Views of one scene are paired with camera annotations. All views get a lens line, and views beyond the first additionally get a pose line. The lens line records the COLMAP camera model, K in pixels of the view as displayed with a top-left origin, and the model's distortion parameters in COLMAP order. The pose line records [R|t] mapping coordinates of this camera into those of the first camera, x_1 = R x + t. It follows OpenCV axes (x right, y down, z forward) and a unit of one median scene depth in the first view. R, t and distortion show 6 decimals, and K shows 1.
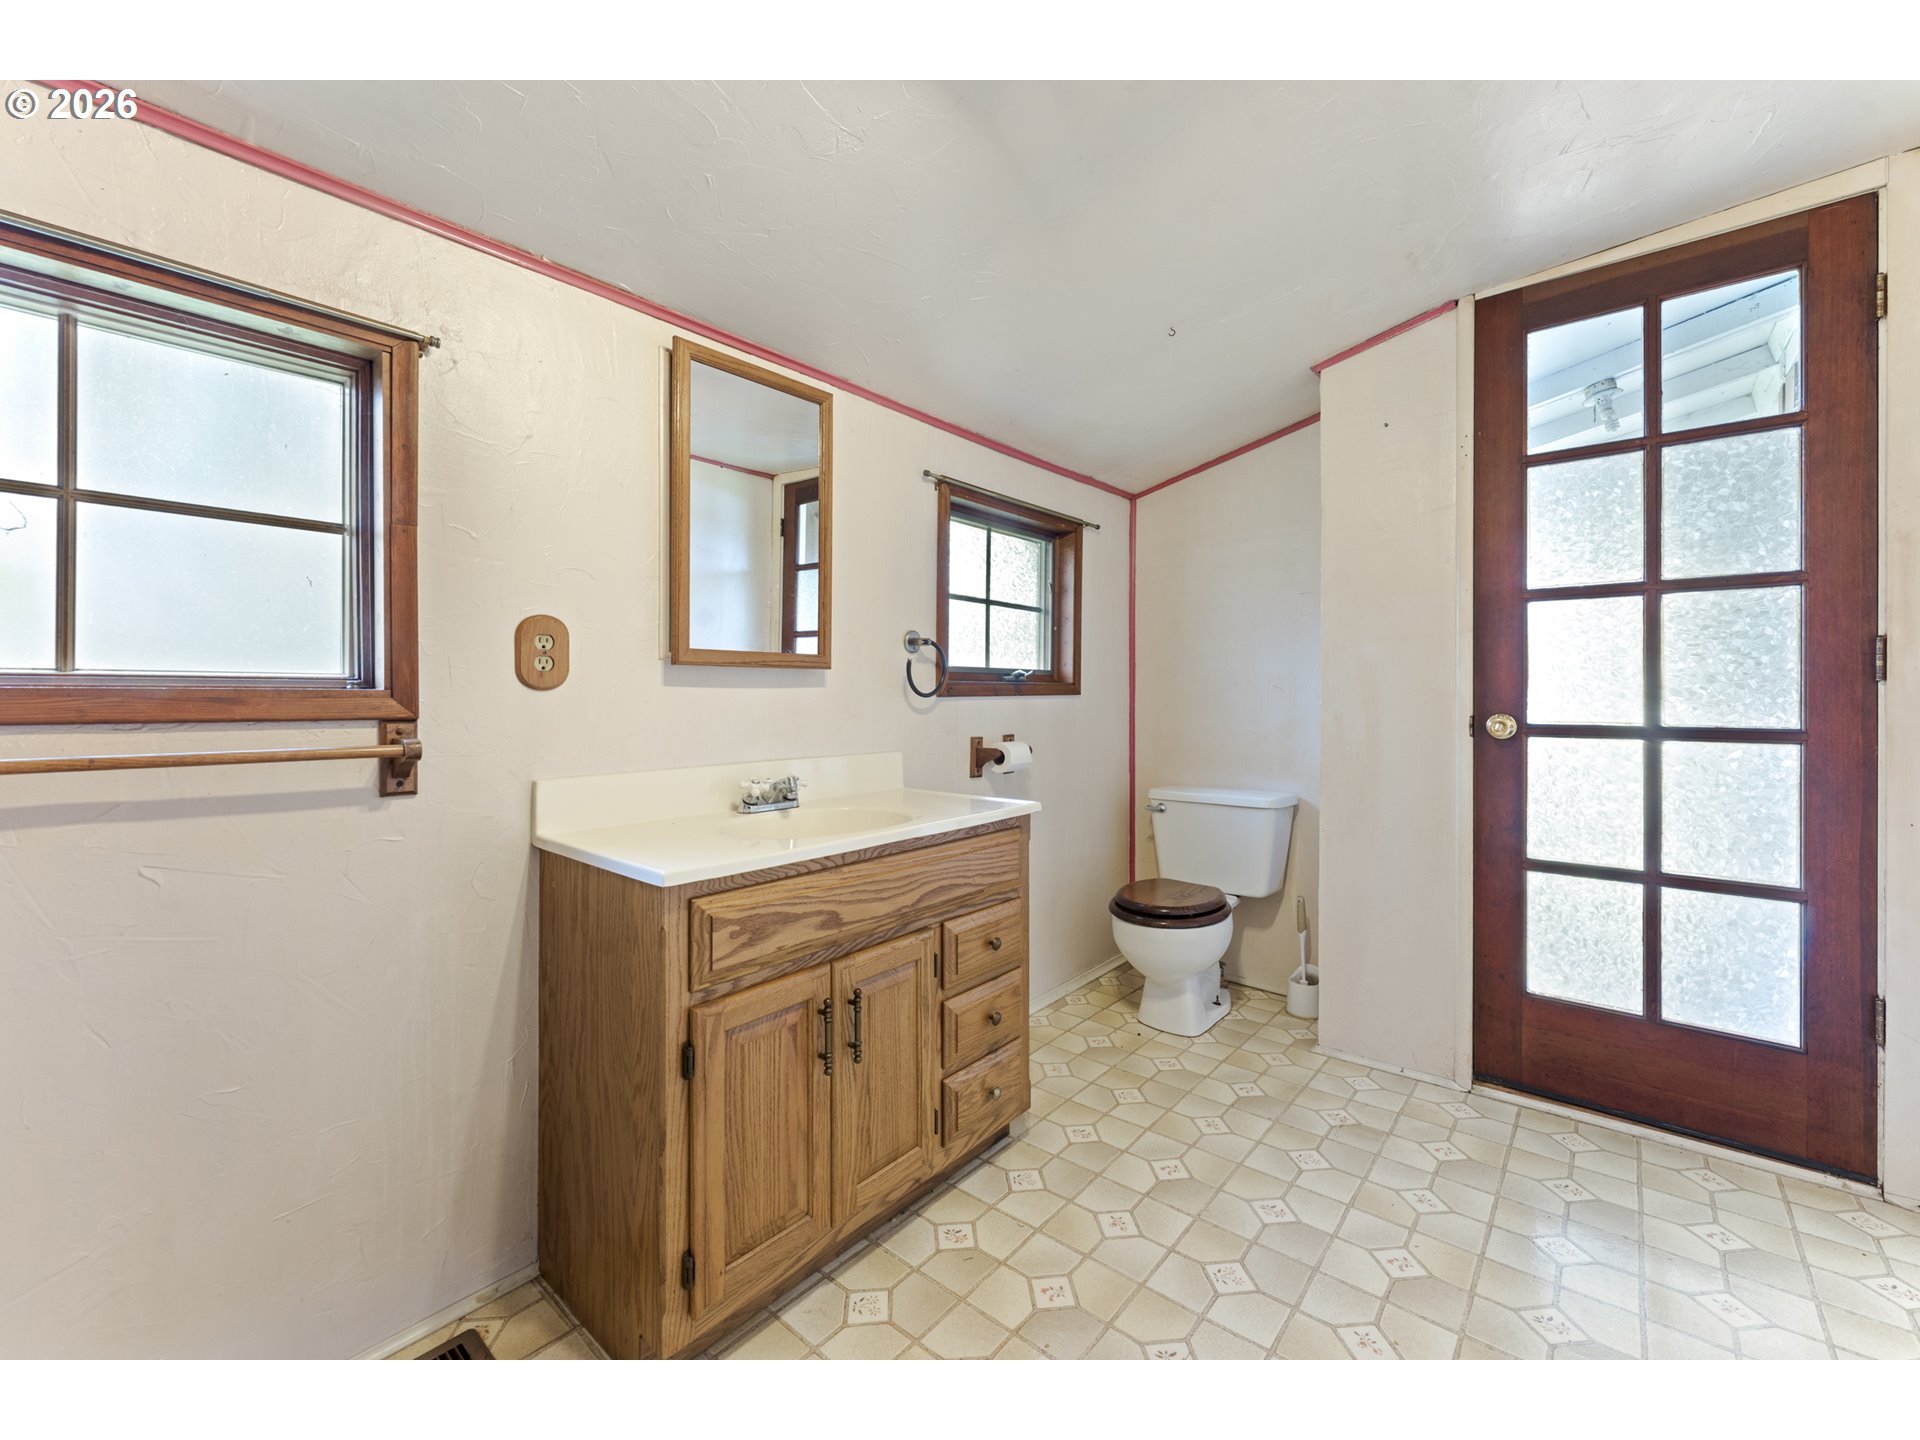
lens RADIAL K [[776.4, 0, 978.2], [0, 776.4, 693.5], [0, 0, 1]] dist [-0.002178, -0.000288]
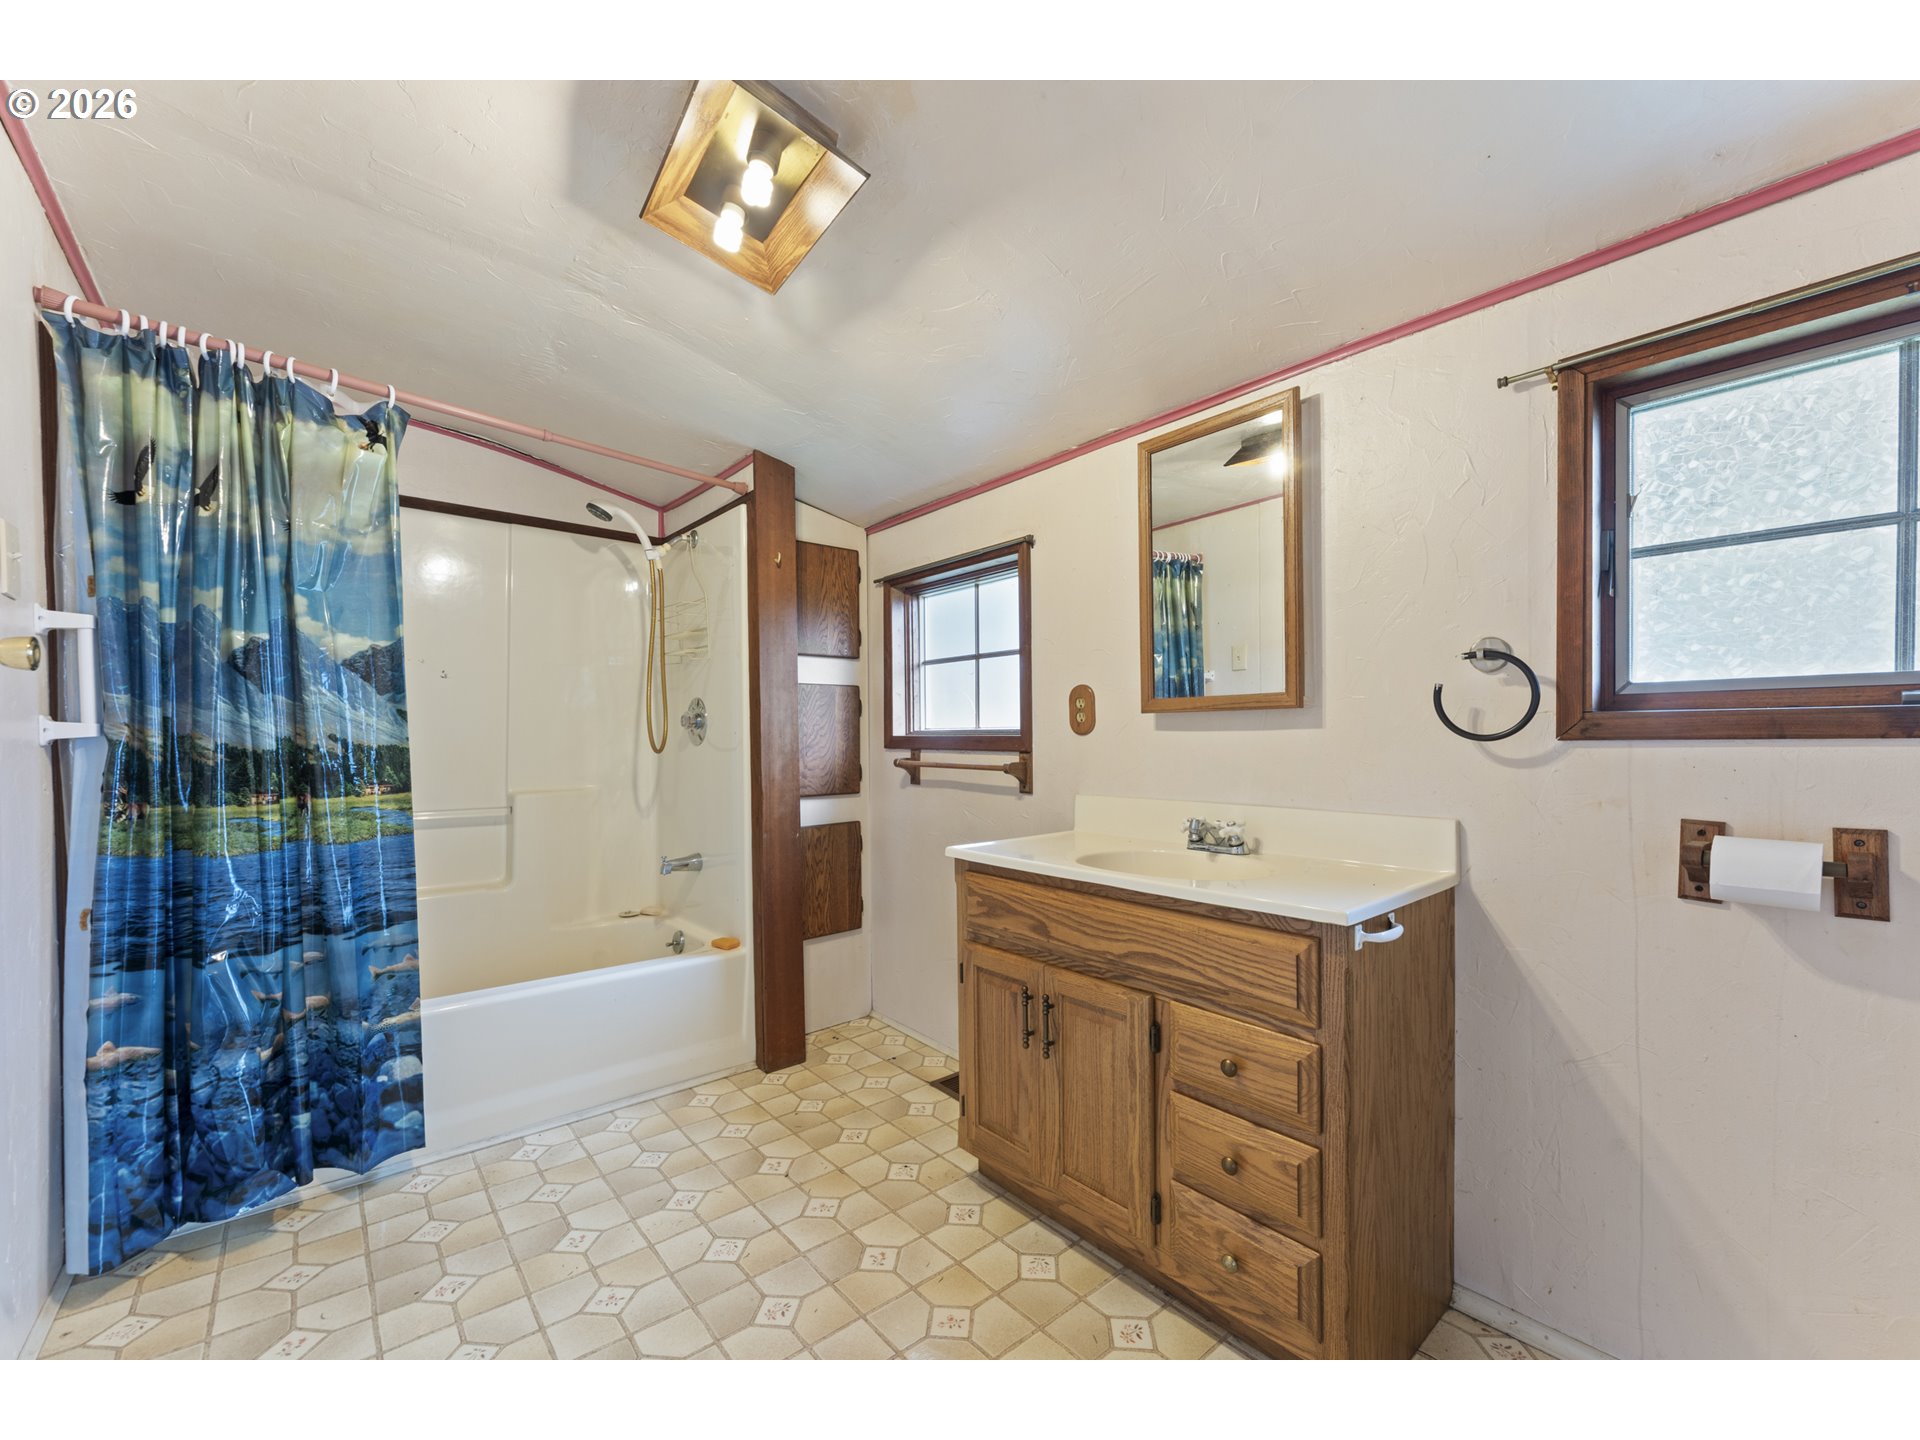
lens RADIAL K [[776.4, 0, 960.9], [0, 776.4, 738.0], [0, 0, 1]] dist [-0.002178, -0.000288]
pose [[-0.172101, 0.008036, -0.985046, 0.975224], [0.012926, 0.999899, 0.005899, -0.010152], [0.984994, -0.011718, -0.172188, 1.050097]]
